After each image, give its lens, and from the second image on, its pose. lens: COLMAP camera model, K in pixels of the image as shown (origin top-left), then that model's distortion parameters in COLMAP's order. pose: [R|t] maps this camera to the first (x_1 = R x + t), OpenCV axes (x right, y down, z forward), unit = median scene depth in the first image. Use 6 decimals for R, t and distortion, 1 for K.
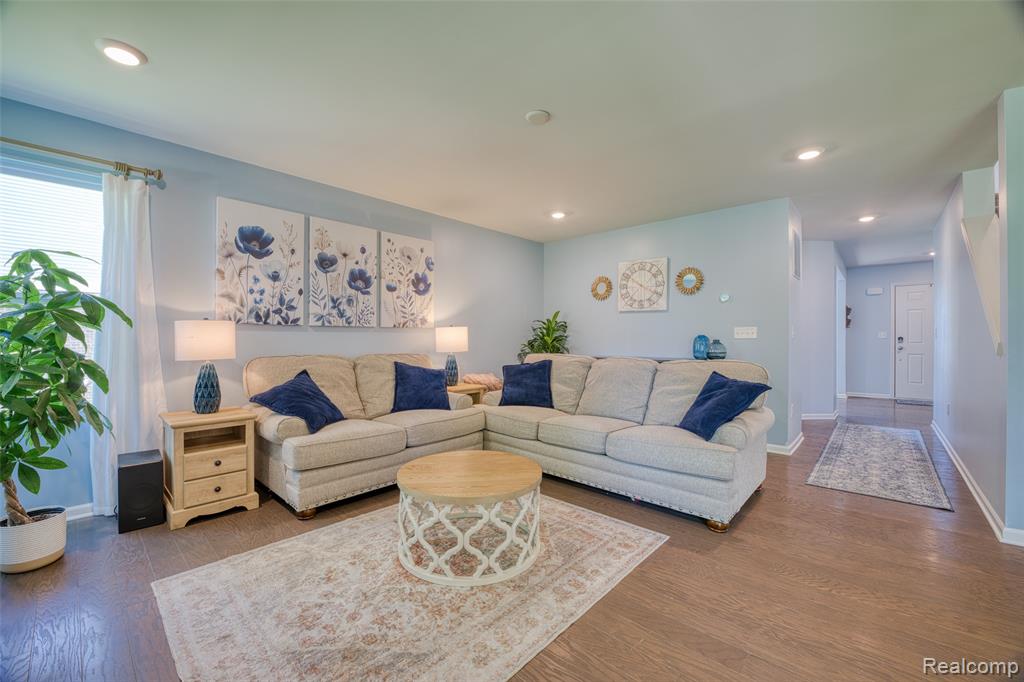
lens RADIAL K [[411.3, 0, 506.6], [0, 411.3, 335.6], [0, 0, 1]] dist [-0.018209, 0.000103]
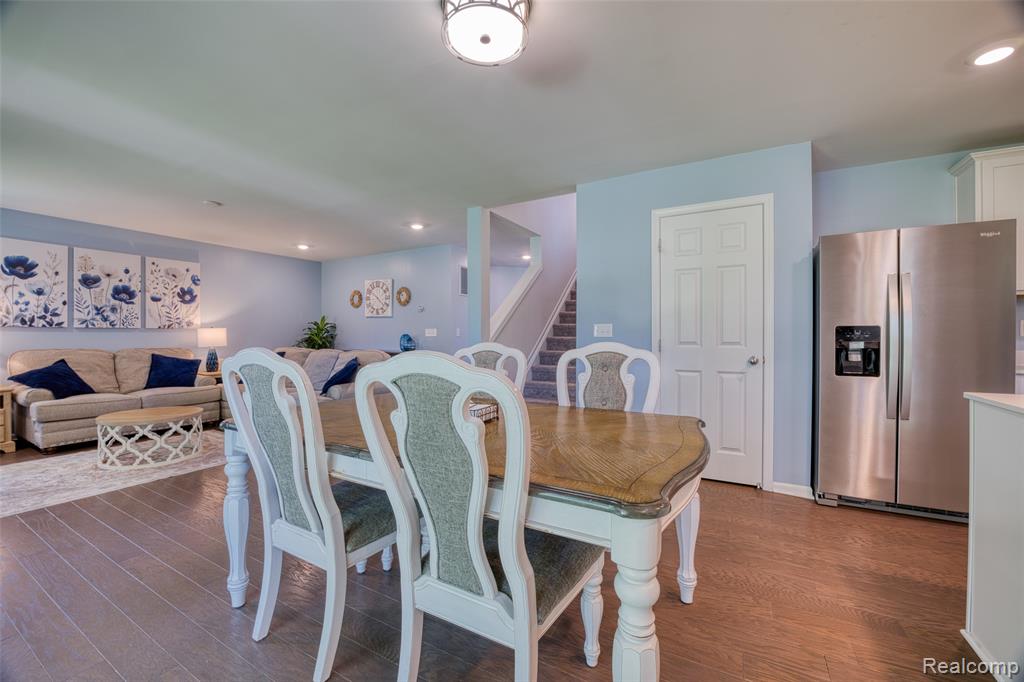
lens RADIAL K [[411.3, 0, 512.1], [0, 411.3, 335.5], [0, 0, 1]] dist [-0.018209, 0.000103]
pose [[0.975167, -0.002295, 0.221460, 0.619545], [0.001879, 0.999996, 0.002091, 0.002383], [-0.221464, -0.001623, 0.975167, -0.604862]]
